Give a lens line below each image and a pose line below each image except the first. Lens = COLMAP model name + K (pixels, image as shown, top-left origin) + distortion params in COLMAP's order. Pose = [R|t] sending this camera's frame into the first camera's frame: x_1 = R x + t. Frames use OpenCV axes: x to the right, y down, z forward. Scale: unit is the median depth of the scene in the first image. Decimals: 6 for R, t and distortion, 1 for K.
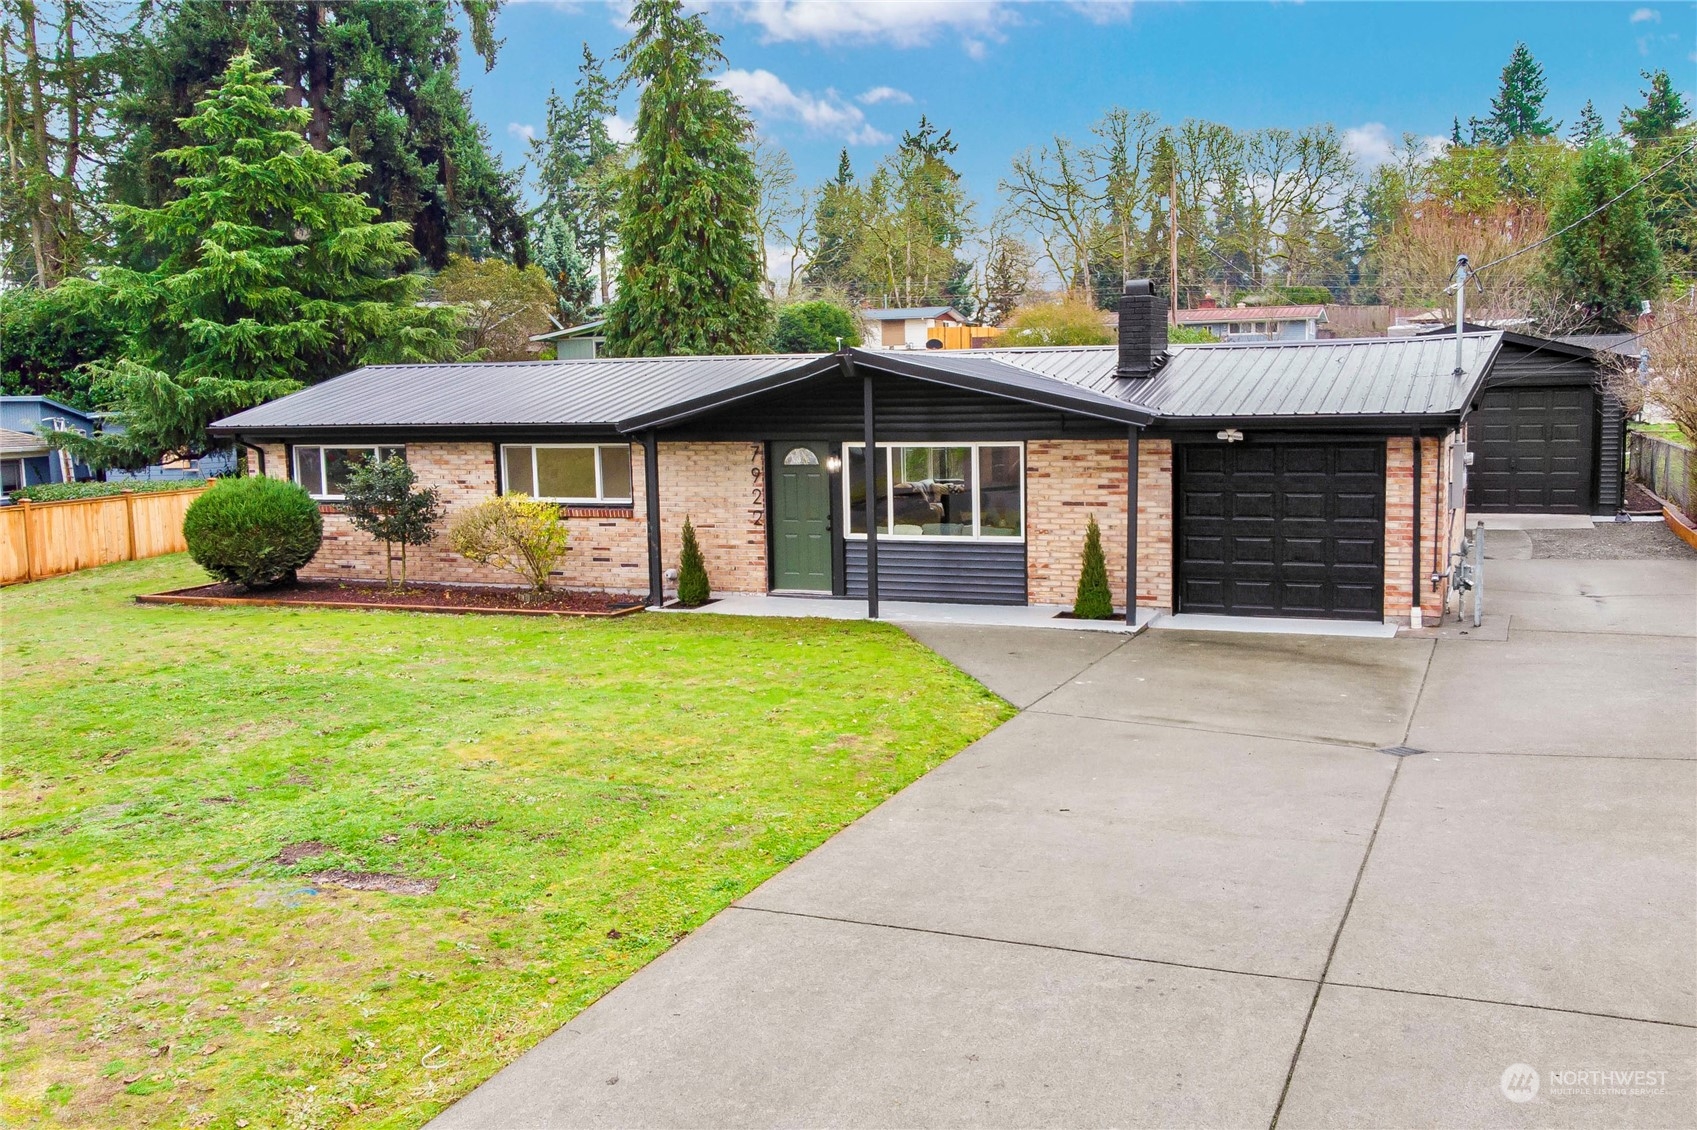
lens RADIAL K [[1540.5, 0, 851.6], [0, 1540.5, 578.7], [0, 0, 1]] dist [0.010167, -0.024514]
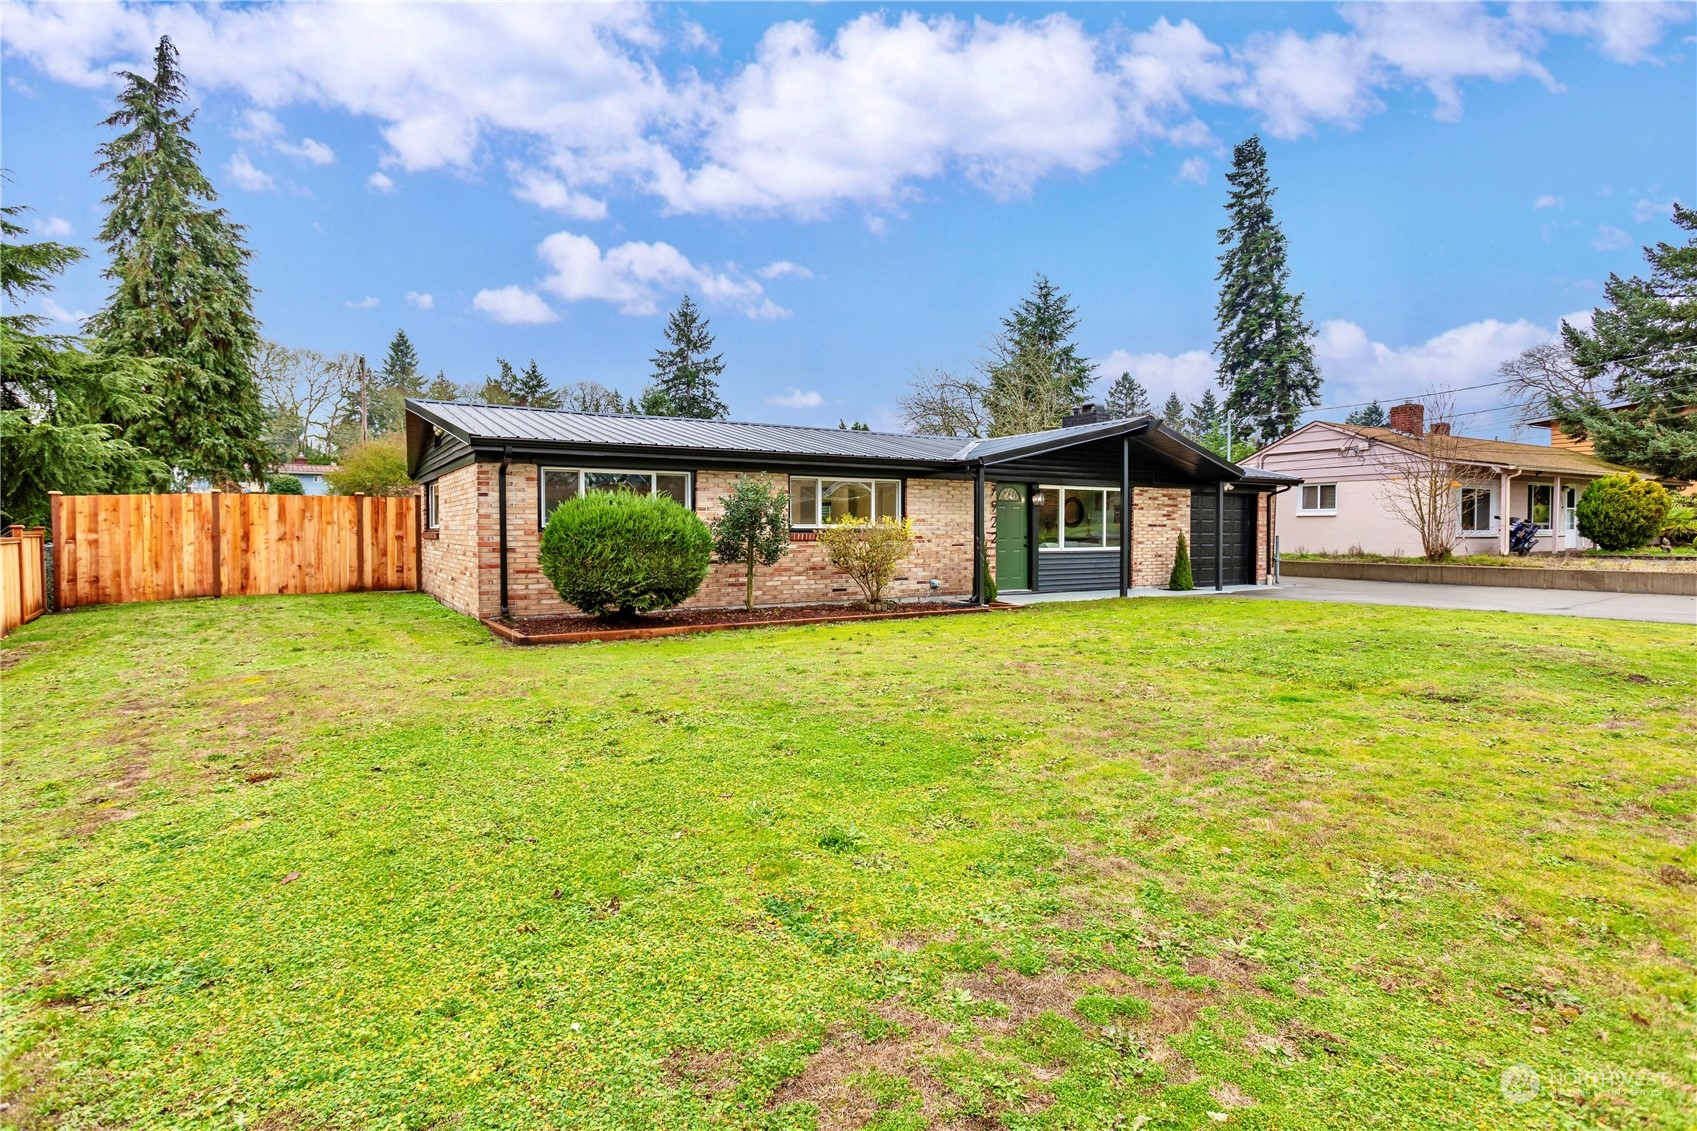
lens RADIAL K [[911.8, 0, 846.7], [0, 911.8, 555.1], [0, 0, 1]] dist [-0.002159, -0.001199]
pose [[0.568401, -0.001410, 0.822751, -0.757898], [0.089013, 0.994234, -0.059791, 0.011877], [-0.817923, 0.107221, 0.565249, 0.619271]]
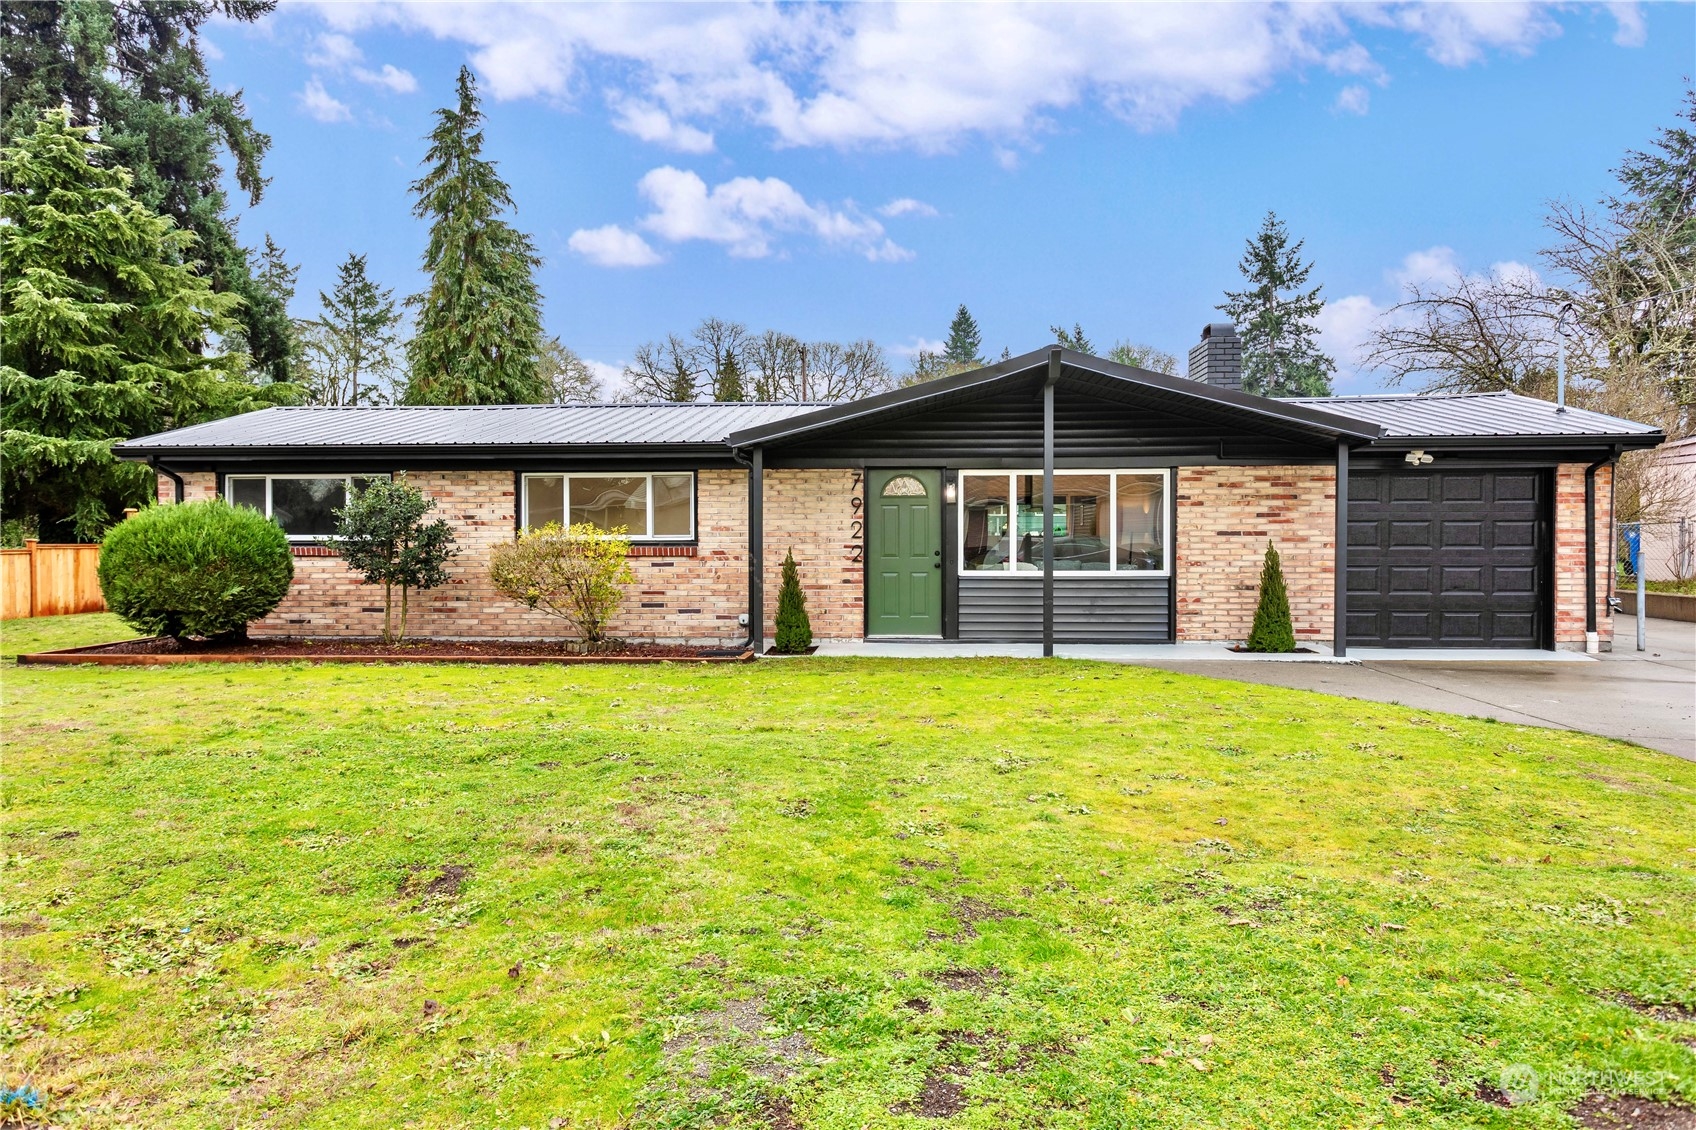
lens RADIAL K [[1166.2, 0, 843.0], [0, 1166.2, 550.0], [0, 0, 1]] dist [0.001647, 0.006328]
pose [[0.949830, 0.014903, 0.312410, -0.266506], [0.020710, 0.993675, -0.110365, 0.031252], [-0.312079, 0.111298, 0.943514, 0.345494]]
